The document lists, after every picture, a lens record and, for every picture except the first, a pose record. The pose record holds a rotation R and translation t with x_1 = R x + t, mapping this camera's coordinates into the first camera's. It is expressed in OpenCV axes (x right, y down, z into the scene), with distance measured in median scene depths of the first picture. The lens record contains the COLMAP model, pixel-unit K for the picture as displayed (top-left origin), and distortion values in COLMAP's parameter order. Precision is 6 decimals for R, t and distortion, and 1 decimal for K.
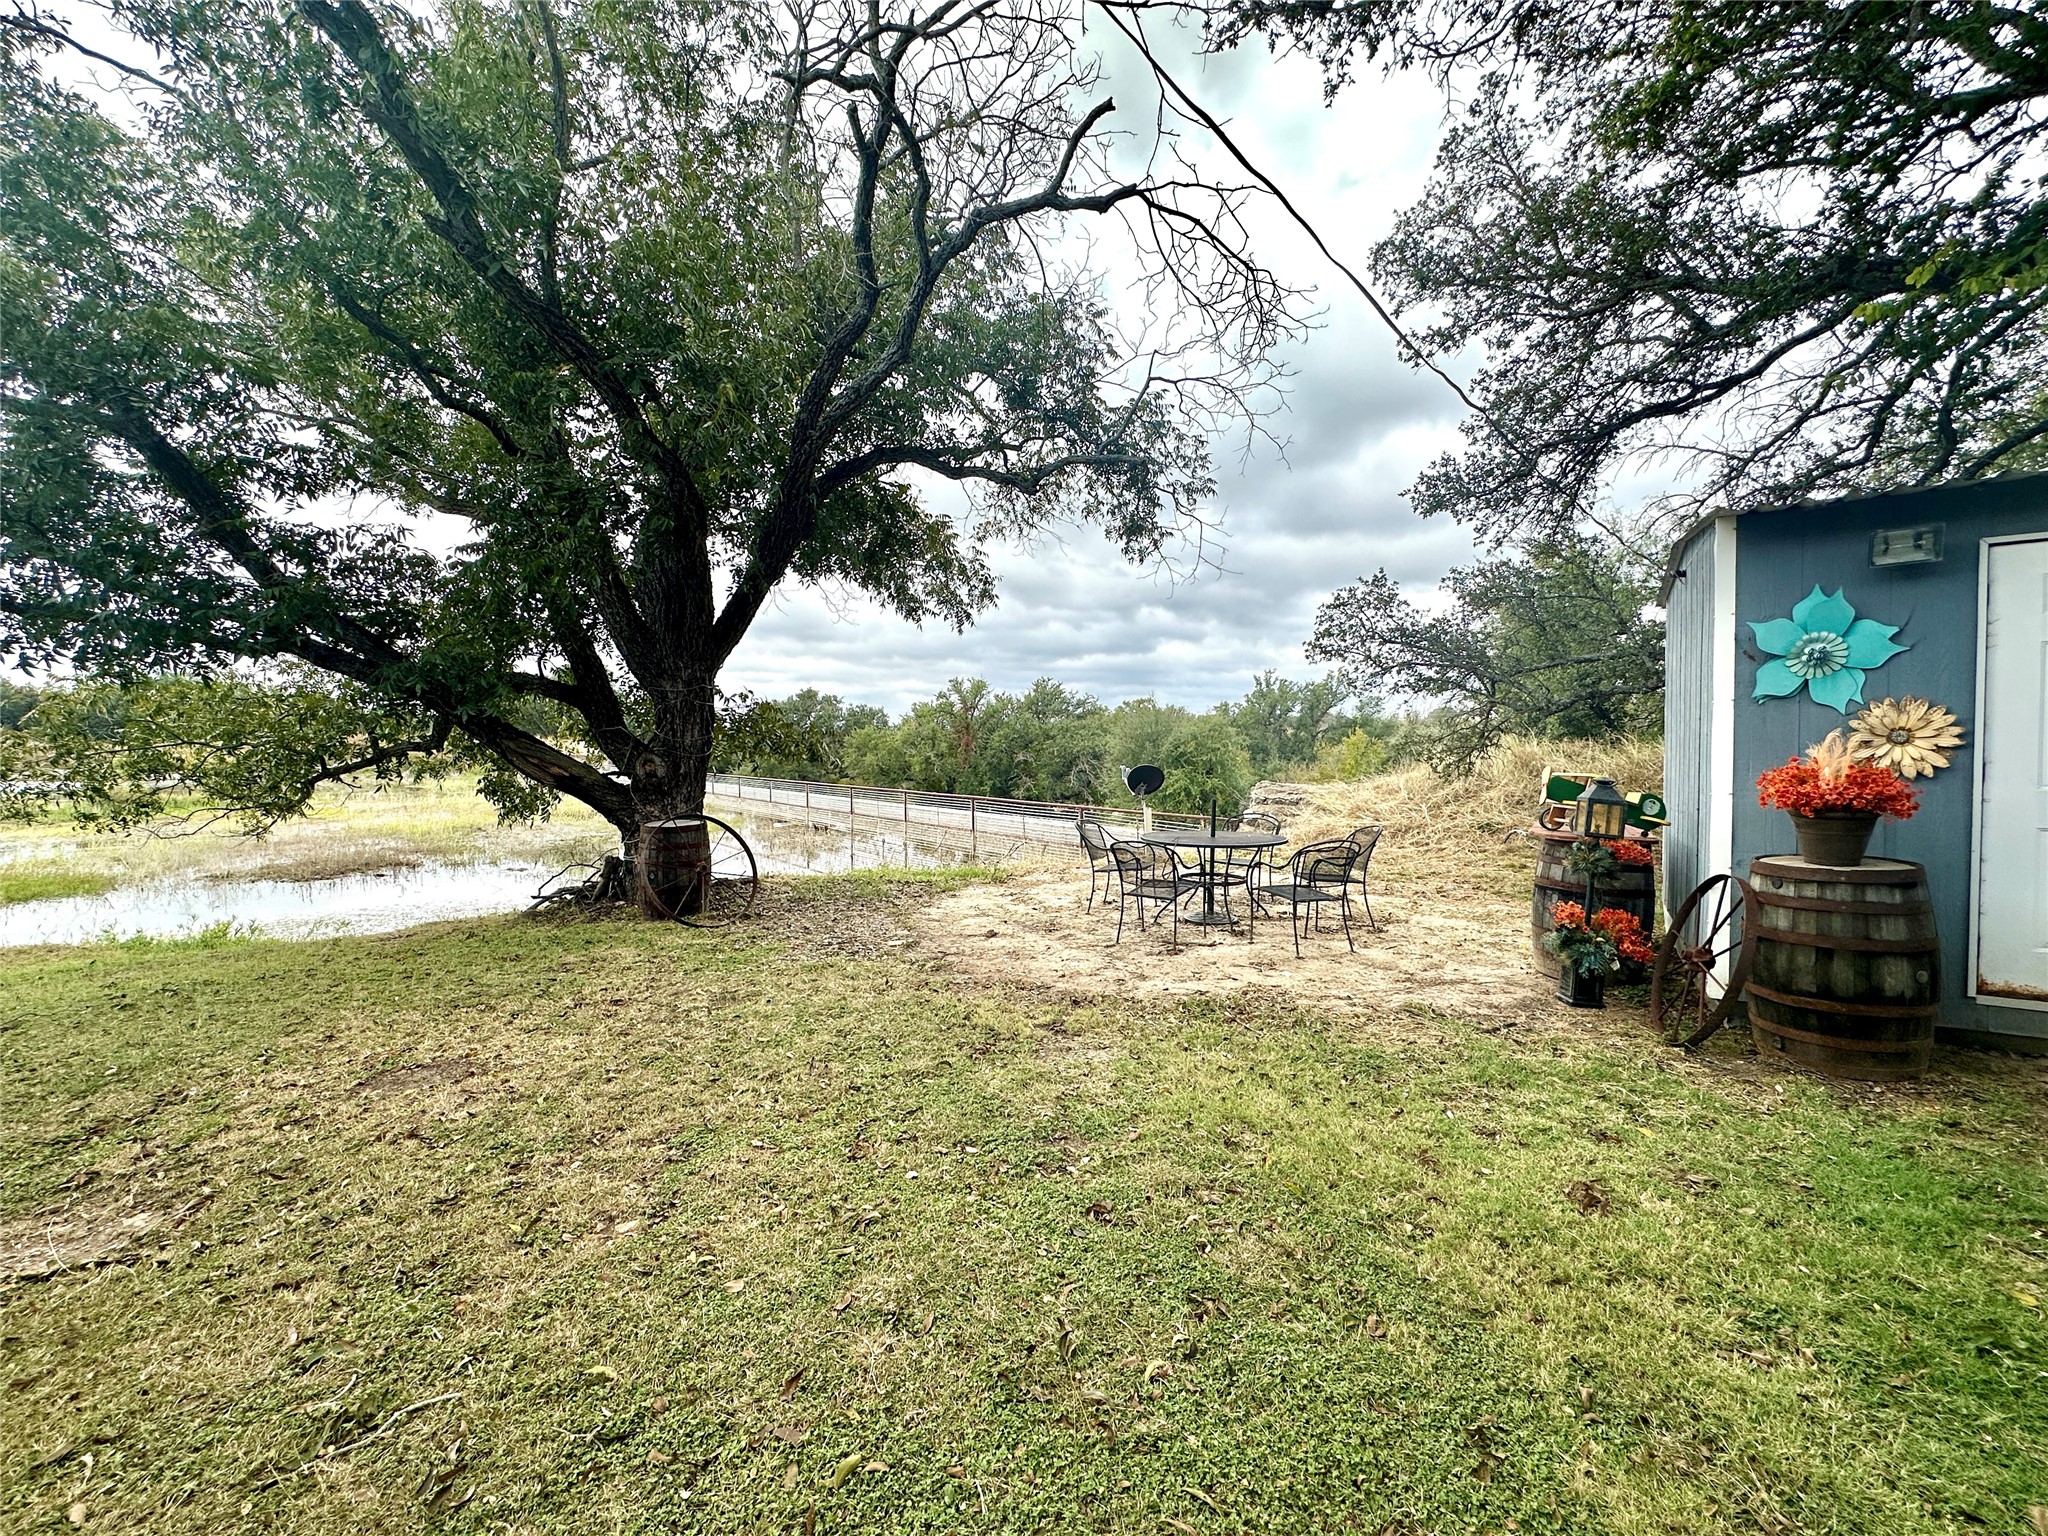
lens RADIAL K [[821.4, 0, 1024.0], [0, 821.4, 768.0], [0, 0, 1]] dist [-0.000064, -0.000027]
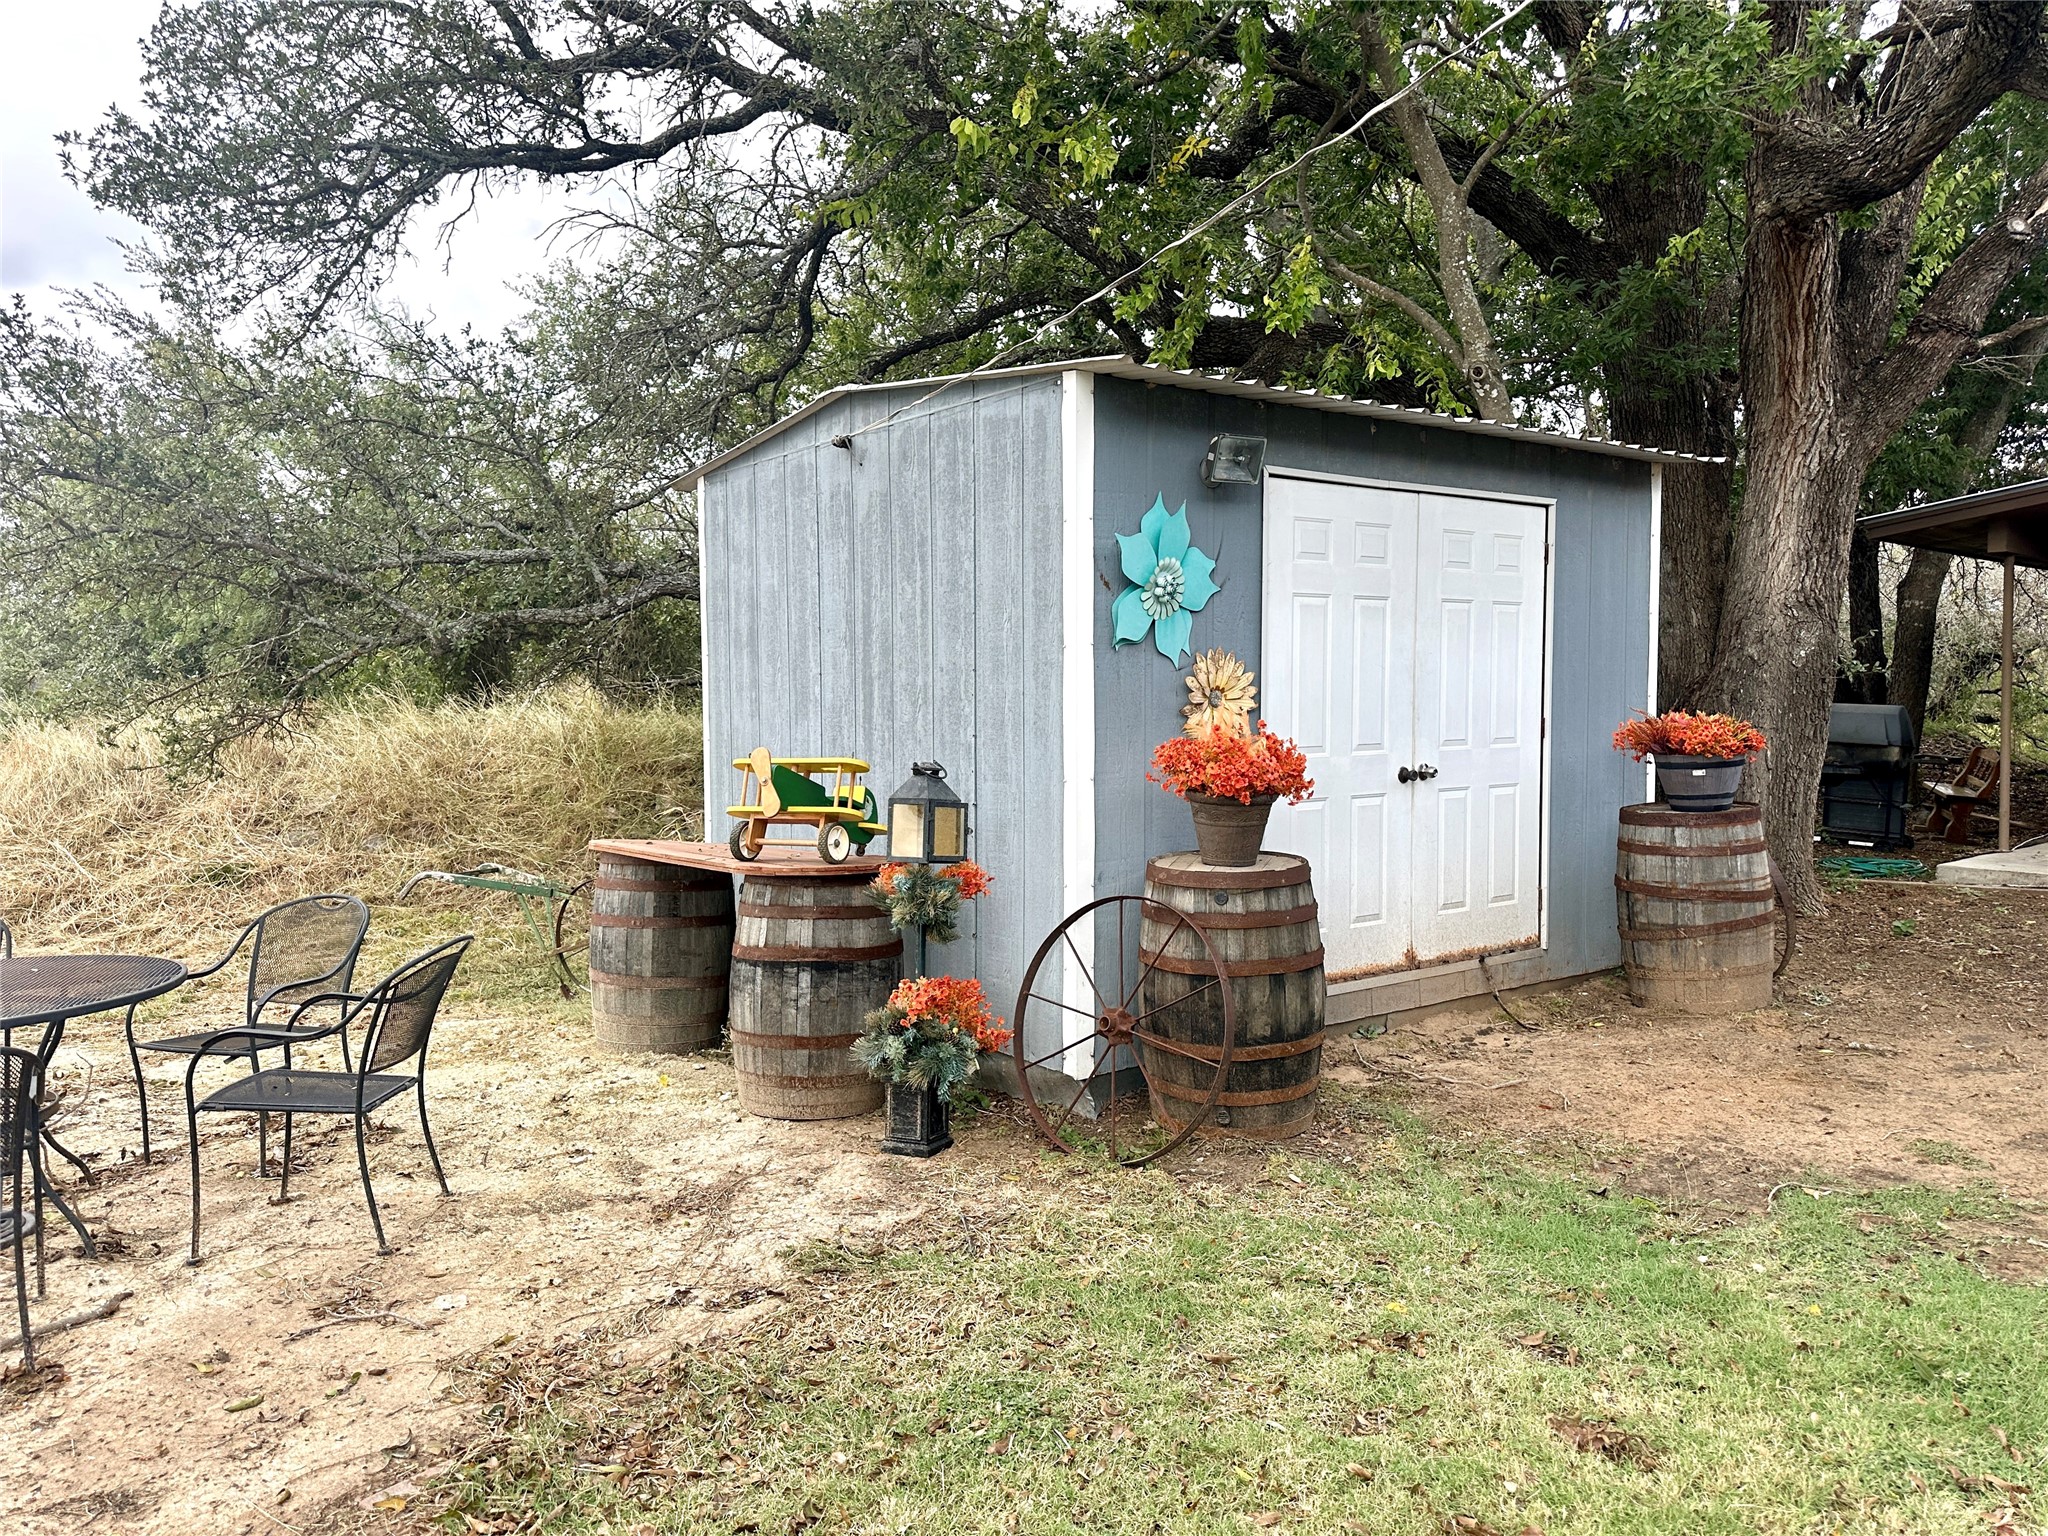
lens RADIAL K [[1423.9, 0, 1024.0], [0, 1423.9, 768.0], [0, 0, 1]] dist [0.080171, -0.000003]
pose [[0.315683, -0.038294, 0.948092, -0.307525], [0.030804, 0.999072, 0.030097, -0.016685], [-0.948364, 0.019704, 0.316570, 0.707042]]
